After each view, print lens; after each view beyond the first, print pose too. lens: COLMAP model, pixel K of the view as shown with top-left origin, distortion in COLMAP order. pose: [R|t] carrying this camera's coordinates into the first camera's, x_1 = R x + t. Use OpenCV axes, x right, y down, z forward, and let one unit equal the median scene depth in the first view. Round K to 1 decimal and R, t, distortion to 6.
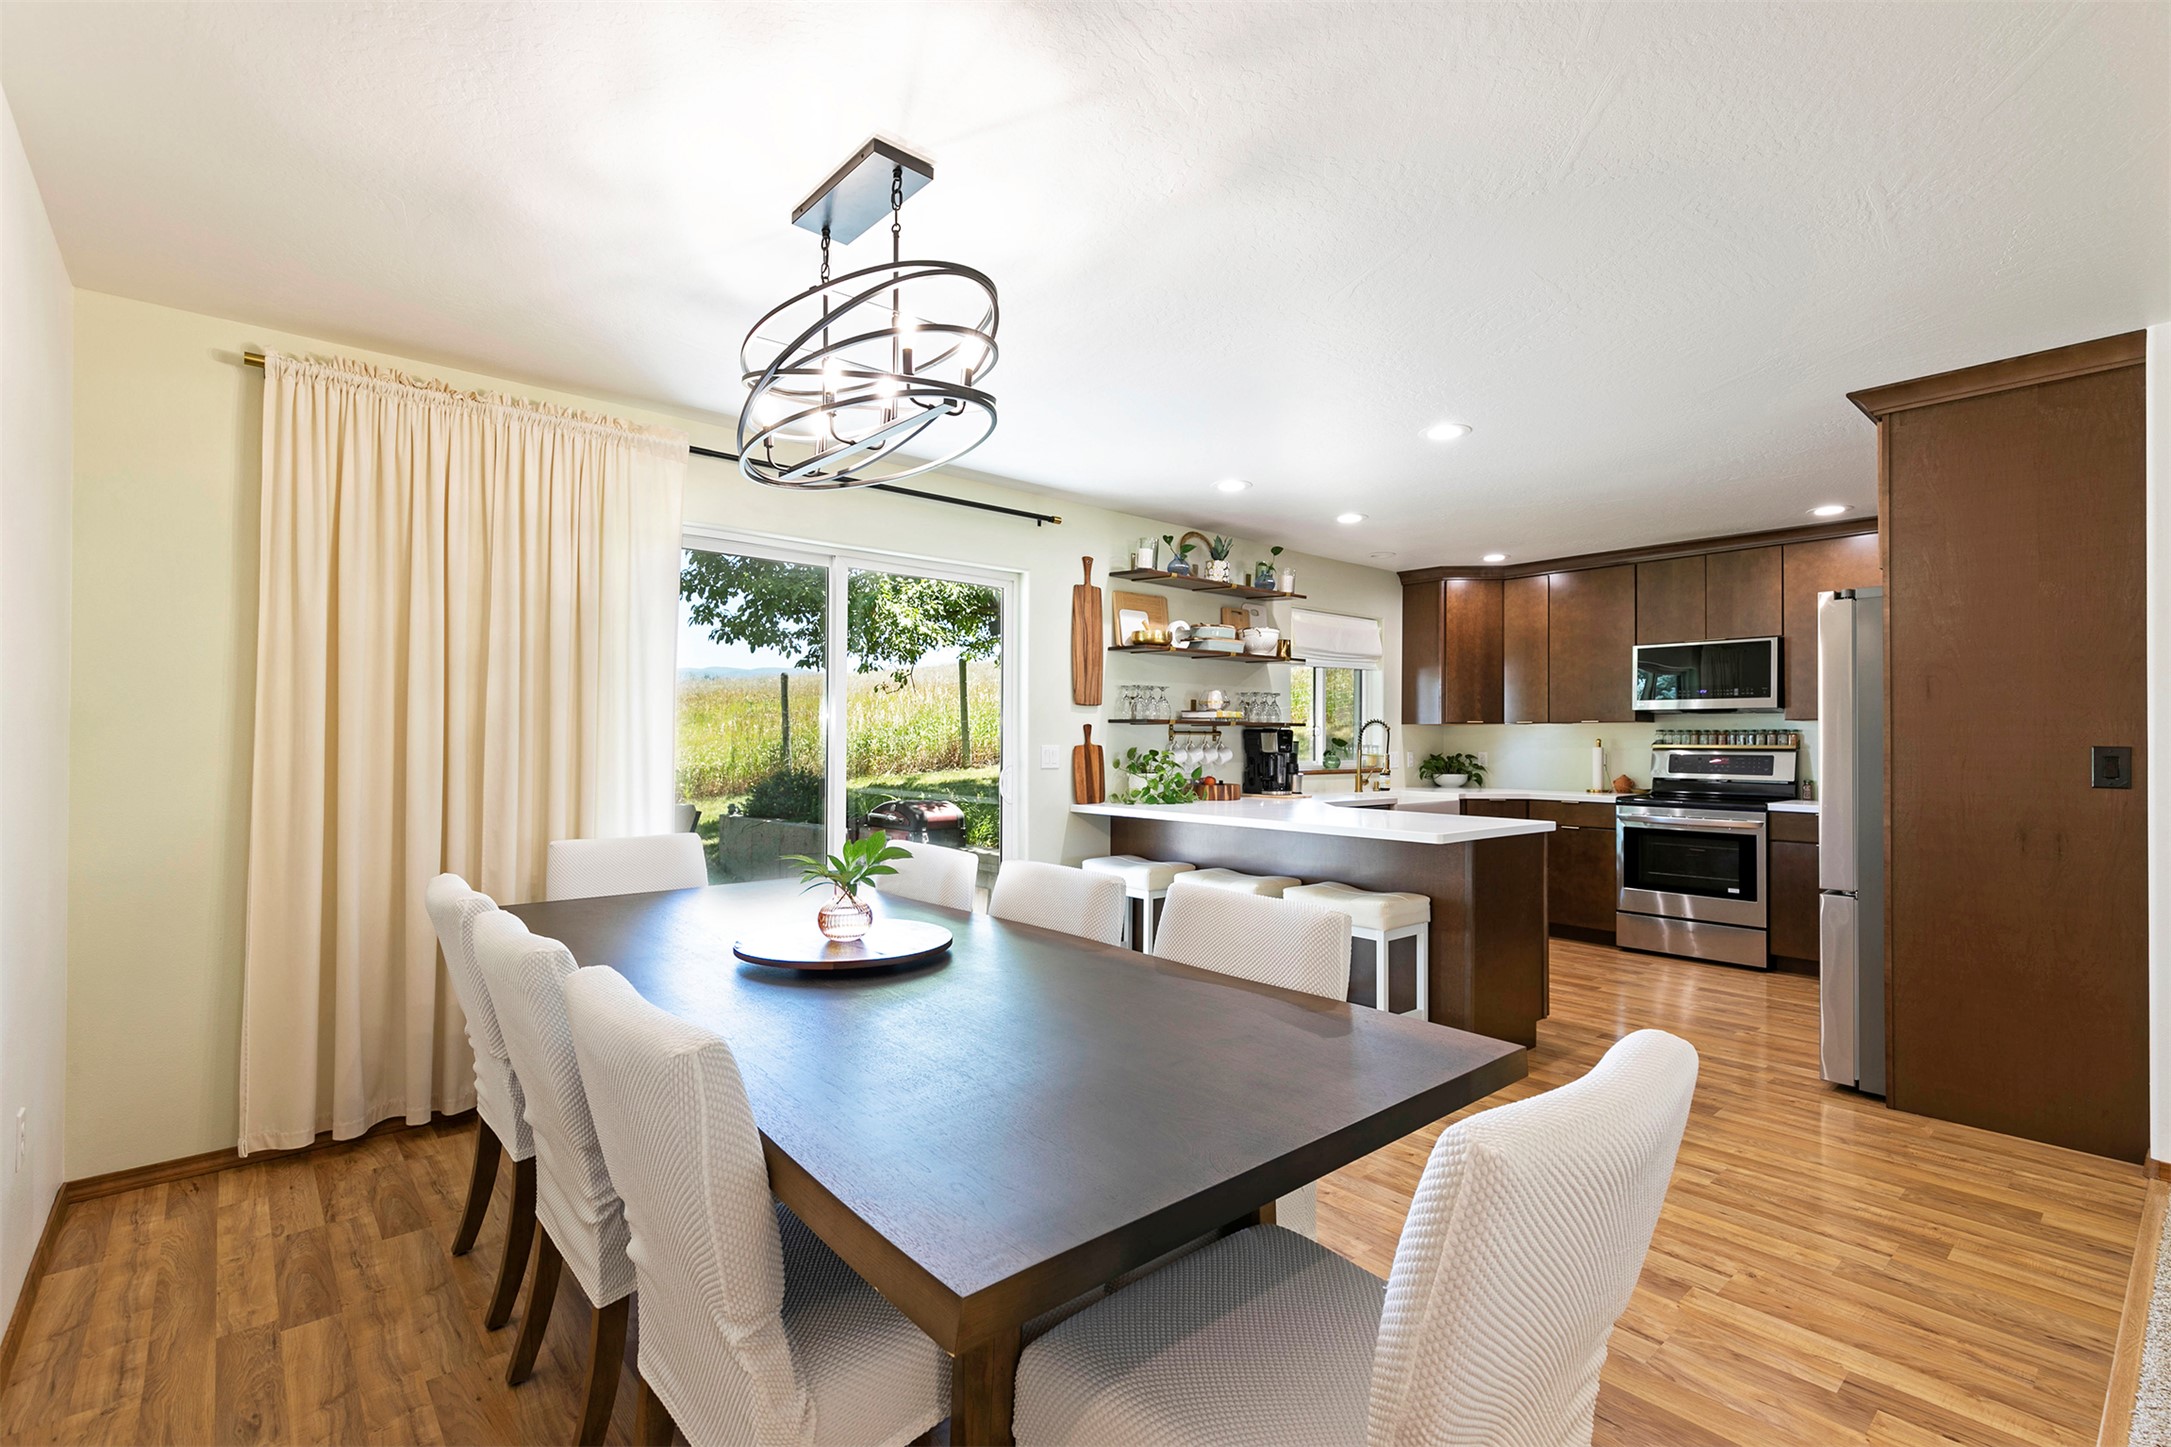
lens RADIAL K [[980.8, 0, 1085.5], [0, 980.8, 723.5], [0, 0, 1]] dist [-0.000991, -0.000074]
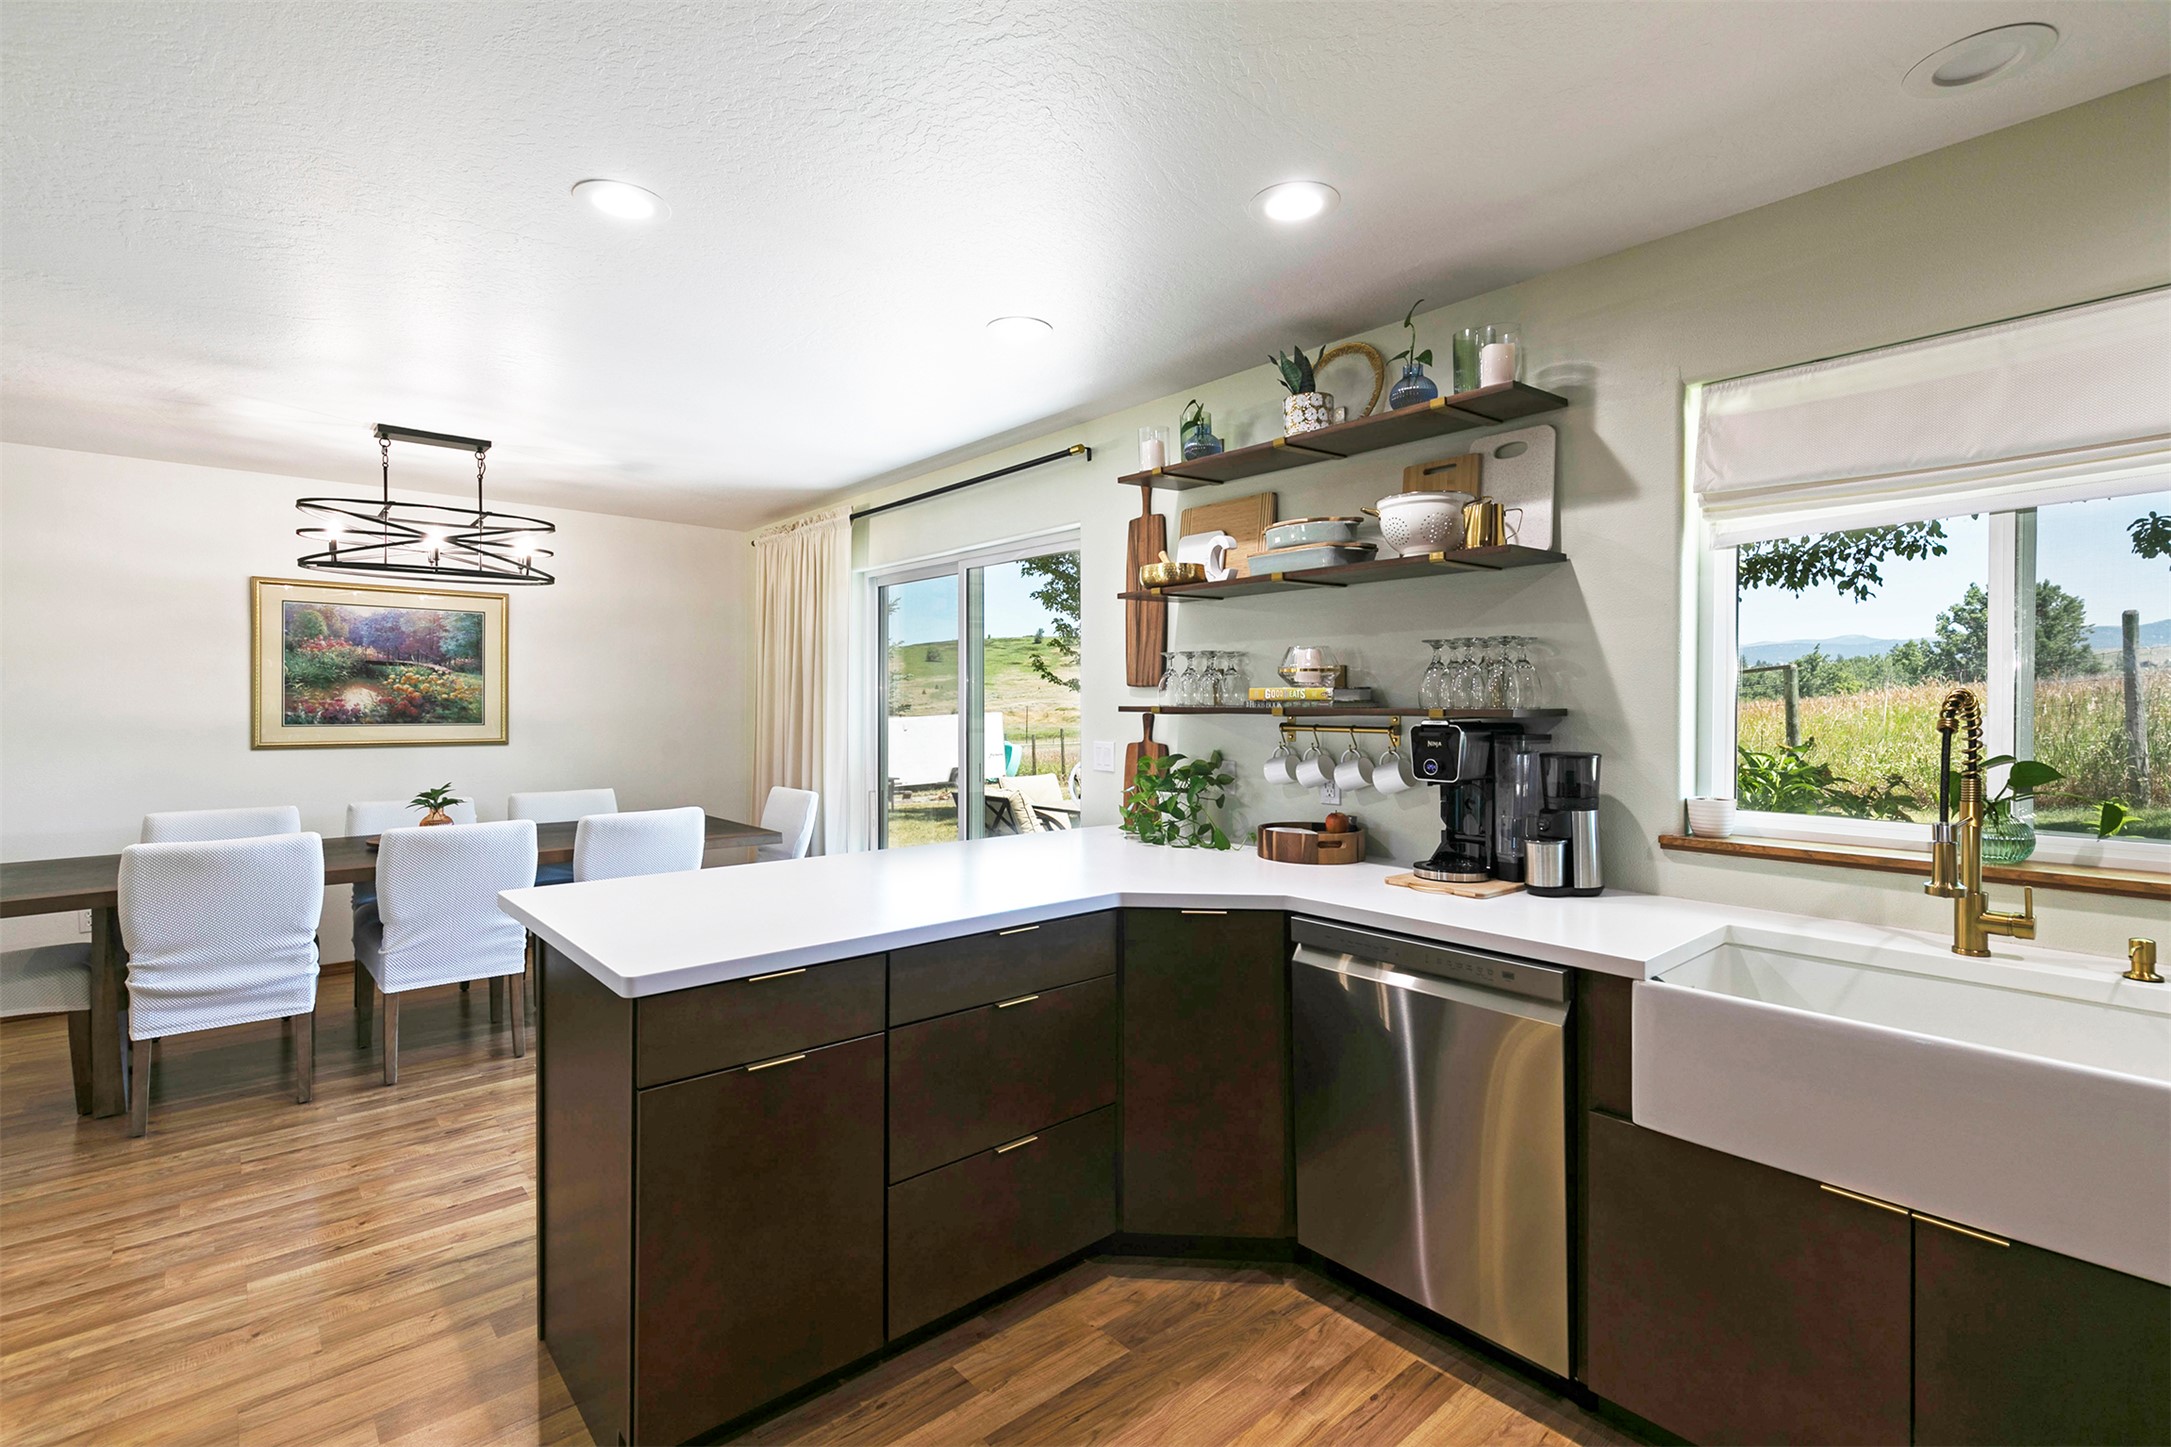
lens RADIAL K [[980.8, 0, 1085.5], [0, 980.8, 723.5], [0, 0, 1]] dist [-0.000991, -0.000074]
pose [[-0.005049, 0.008288, -0.999953, 0.663828], [0.008895, 0.999926, 0.008243, 0.000980], [0.999948, -0.008853, -0.005122, 0.904506]]
